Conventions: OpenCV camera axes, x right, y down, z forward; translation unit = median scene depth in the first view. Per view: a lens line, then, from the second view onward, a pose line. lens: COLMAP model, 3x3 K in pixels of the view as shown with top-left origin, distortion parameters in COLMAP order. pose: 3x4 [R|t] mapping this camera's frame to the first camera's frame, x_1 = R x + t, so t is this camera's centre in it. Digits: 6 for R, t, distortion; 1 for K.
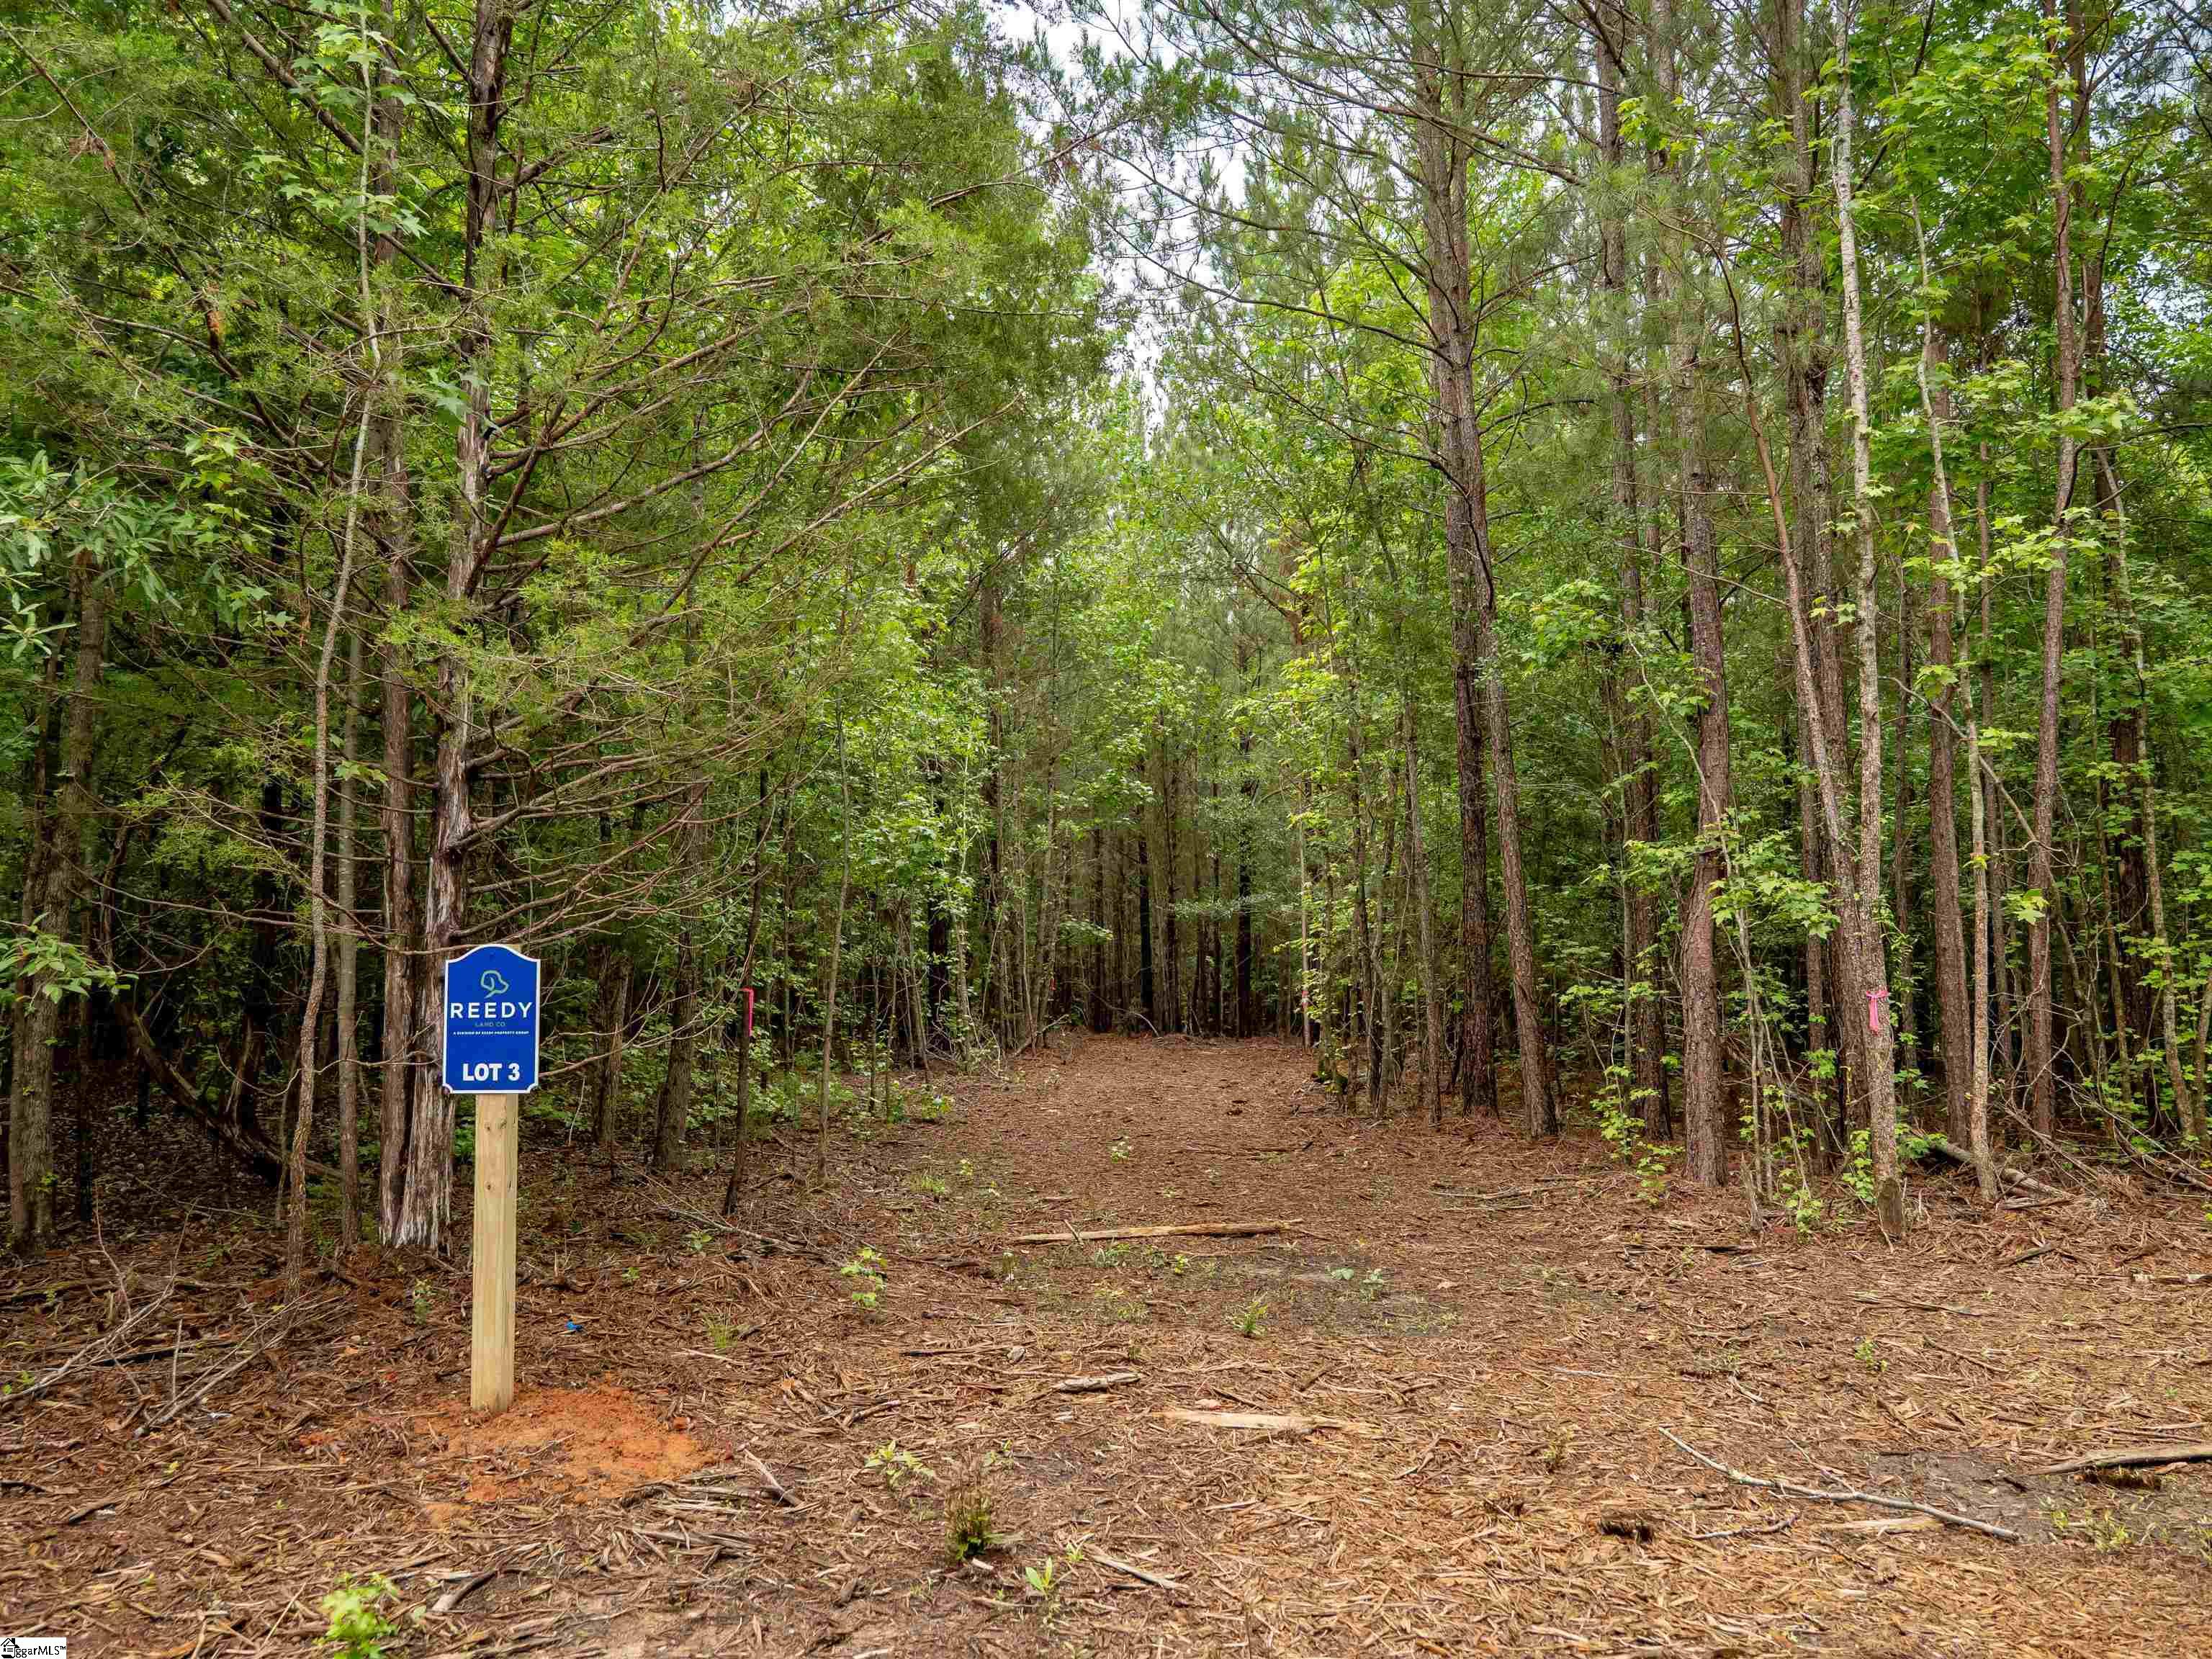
lens RADIAL K [[1622.5, 0, 1106.0], [0, 1622.5, 829.5], [0, 0, 1]] dist [-0.003855, -0.003158]
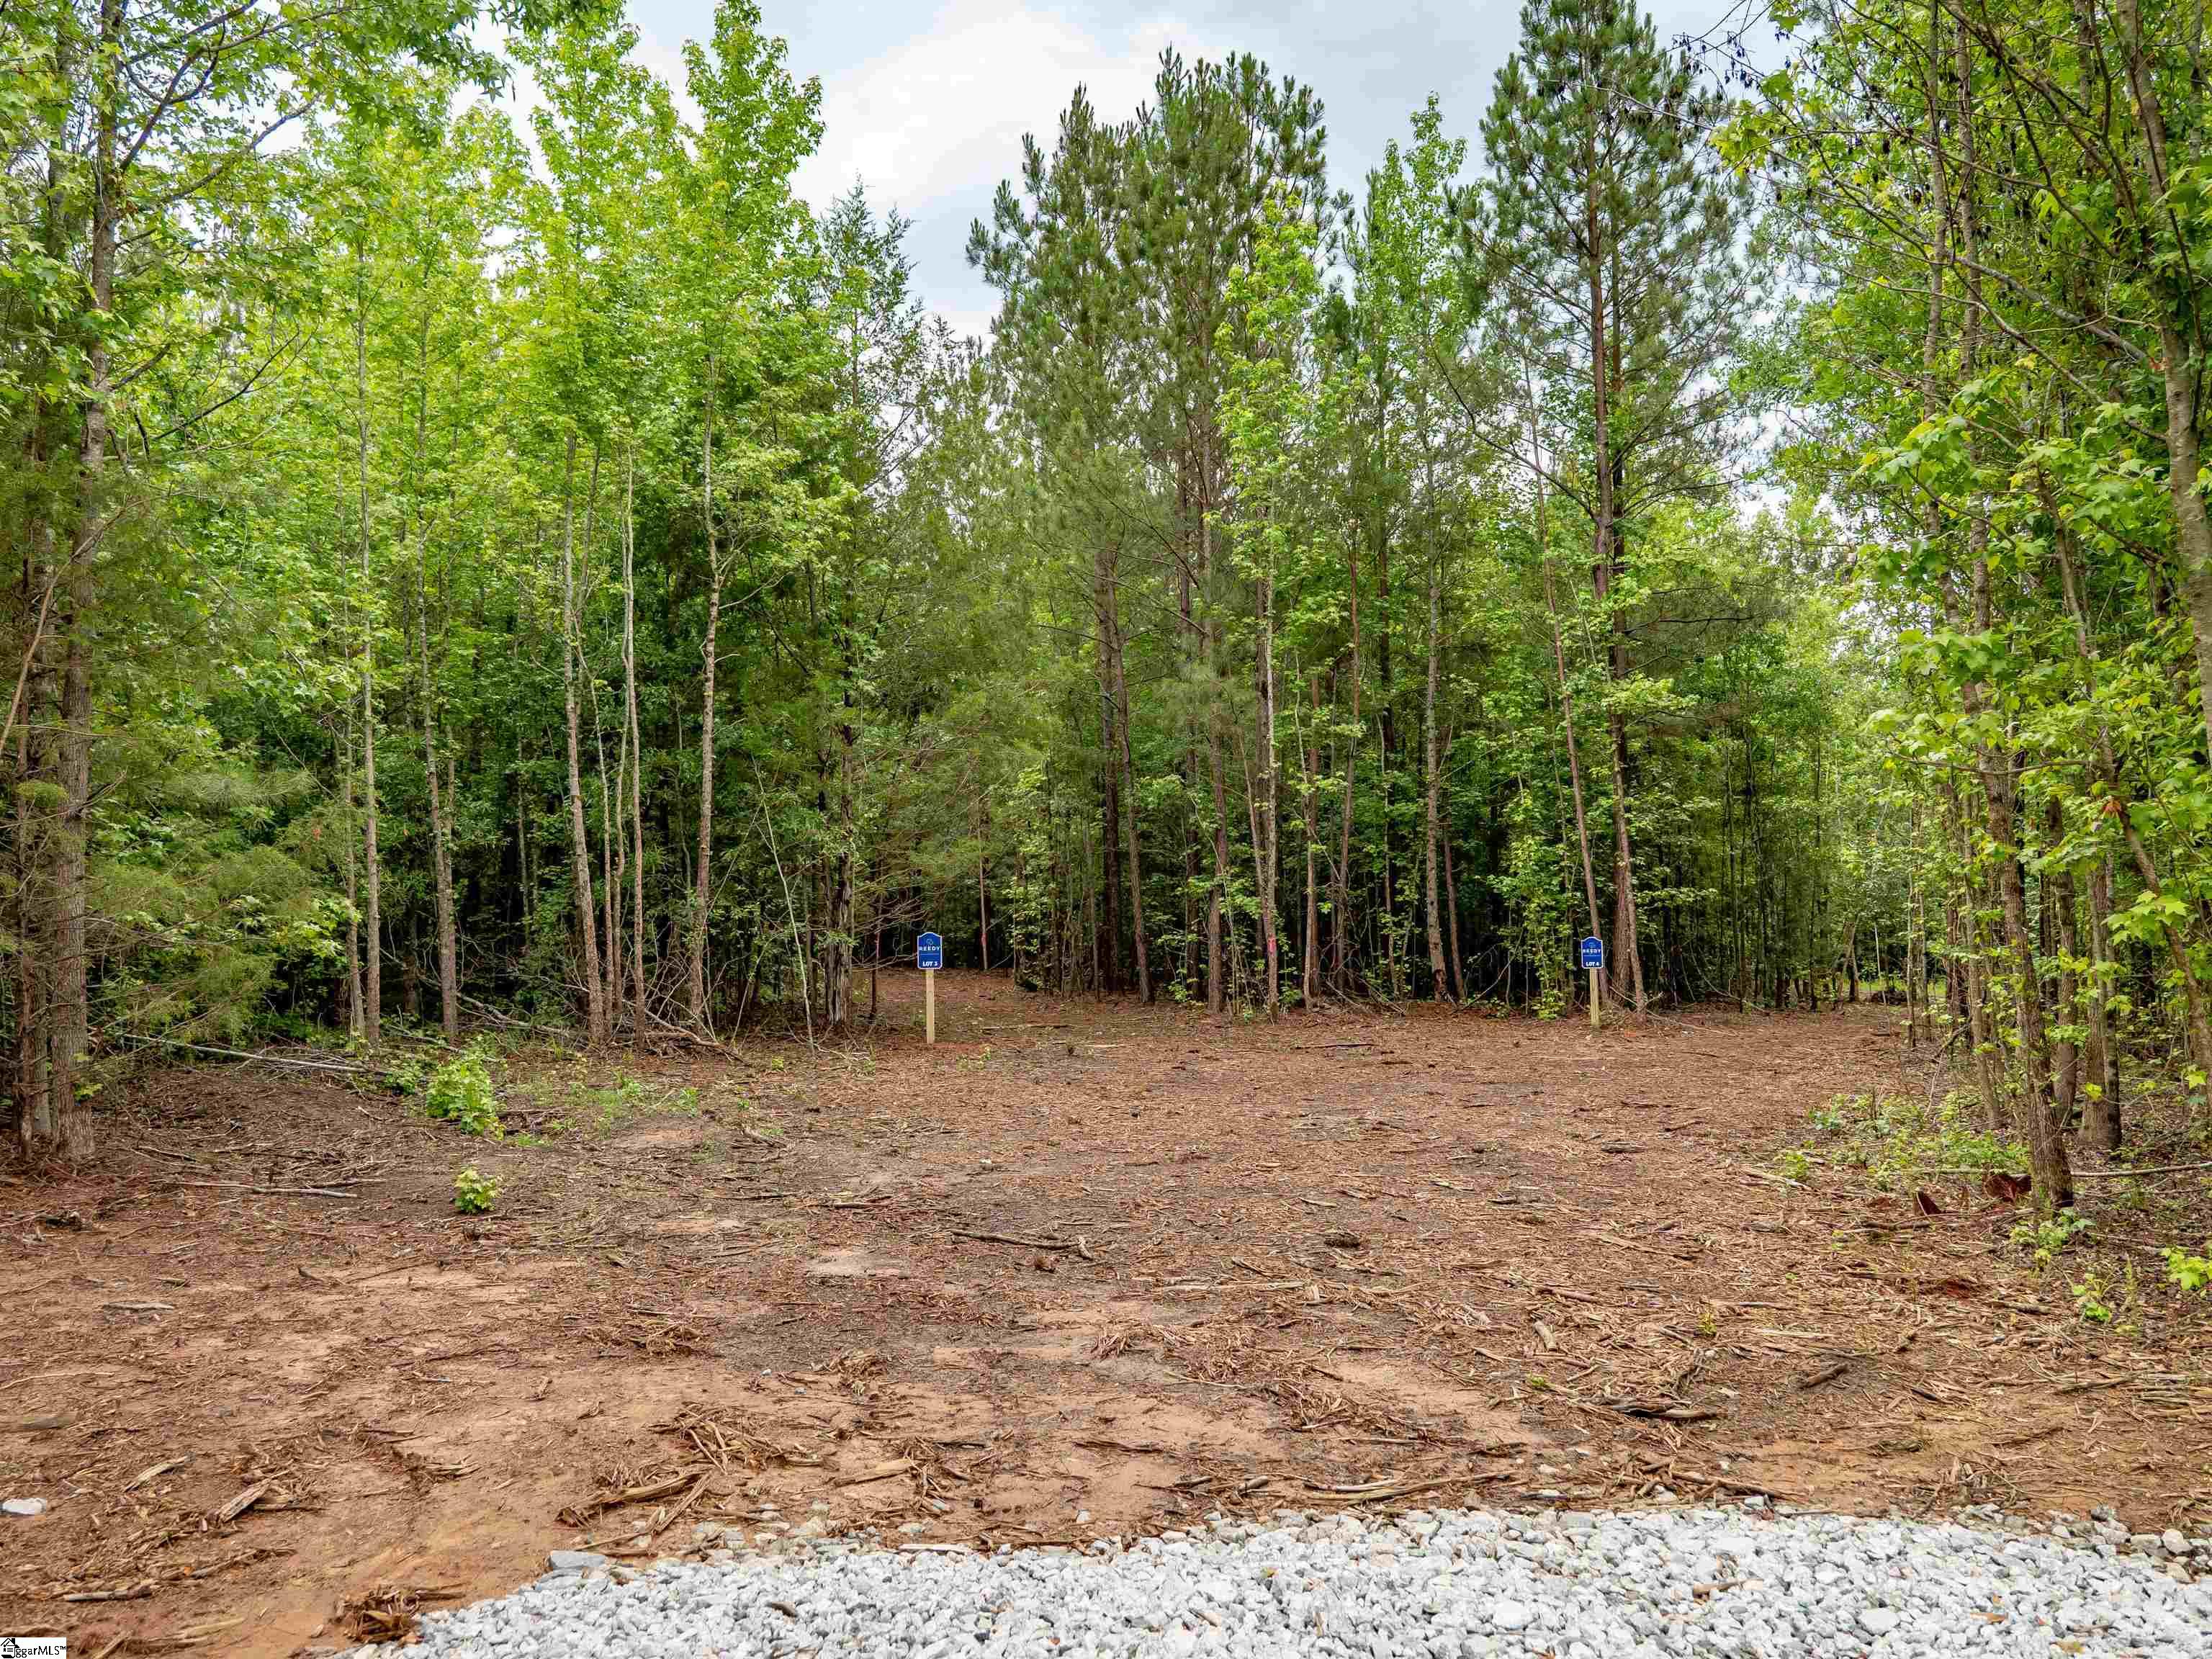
lens RADIAL K [[1622.5, 0, 1106.0], [0, 1622.5, 829.5], [0, 0, 1]] dist [-0.003855, -0.003158]
pose [[0.962104, 0.007100, 0.272590, -0.499230], [-0.017291, 0.999238, 0.035000, -0.157518], [-0.272134, -0.038387, 0.961493, -1.411813]]
